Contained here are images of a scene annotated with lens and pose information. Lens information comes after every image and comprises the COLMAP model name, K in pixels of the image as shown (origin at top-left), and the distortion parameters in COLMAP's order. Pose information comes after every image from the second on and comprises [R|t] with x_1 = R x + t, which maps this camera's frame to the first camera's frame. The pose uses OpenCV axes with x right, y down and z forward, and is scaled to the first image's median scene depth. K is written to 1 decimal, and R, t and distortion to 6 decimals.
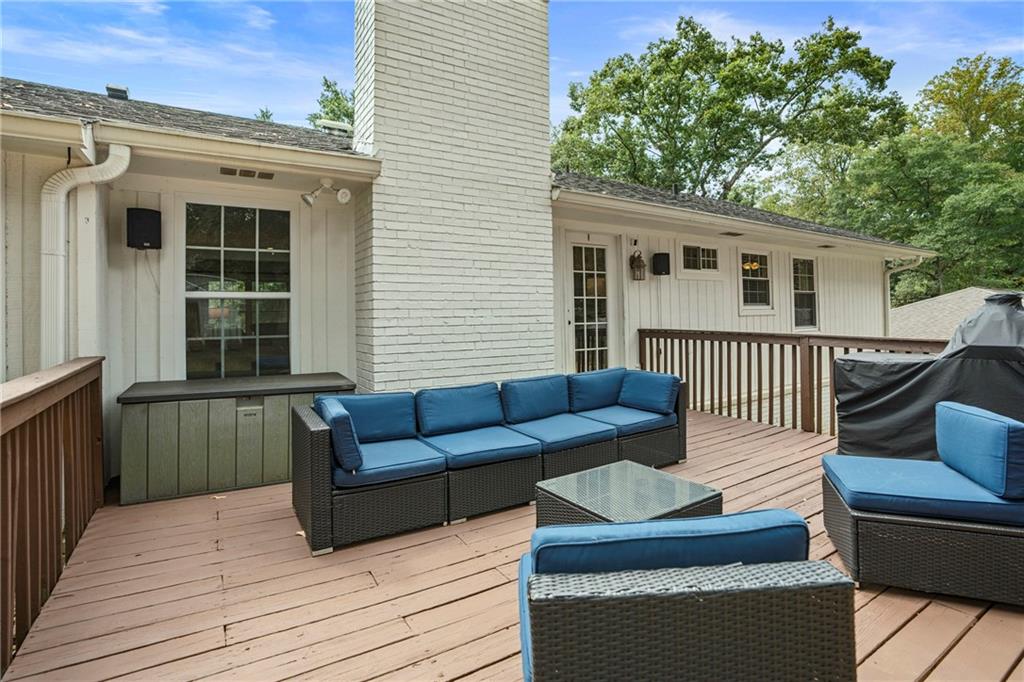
lens RADIAL K [[483.8, 0, 511.5], [0, 483.8, 313.2], [0, 0, 1]] dist [0.004586, 0.000951]
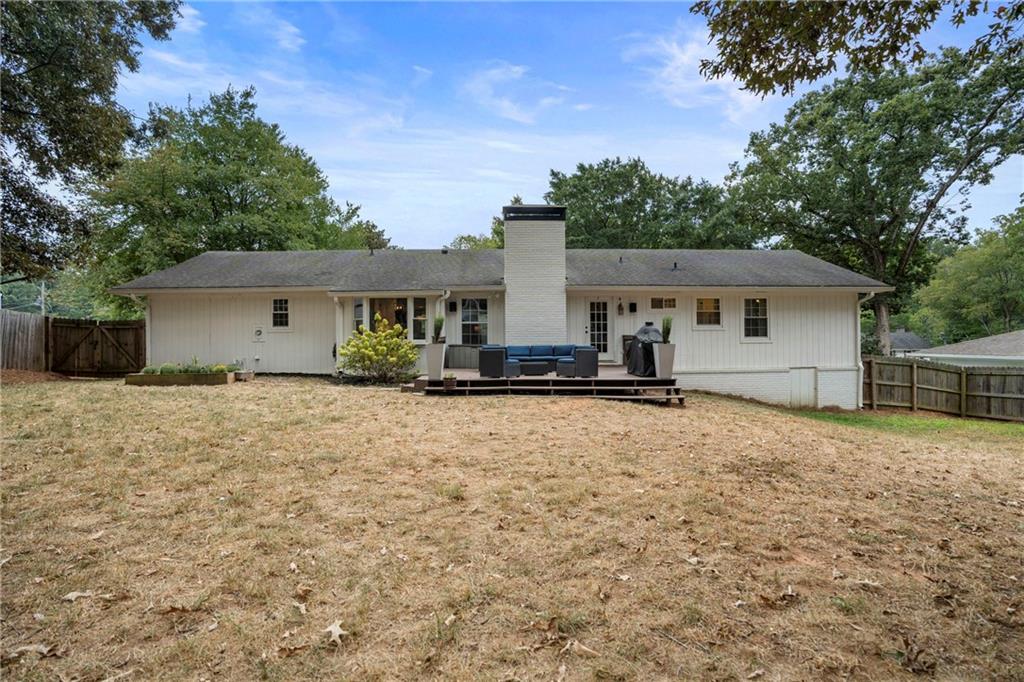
lens RADIAL K [[486.0, 0, 514.2], [0, 486.0, 335.8], [0, 0, 1]] dist [-0.004329, 0.001627]
pose [[0.871061, 0.001671, -0.491172, 1.007104], [-0.004328, 0.999982, -0.004273, 0.049780], [0.491156, 0.005847, 0.871052, -1.377334]]
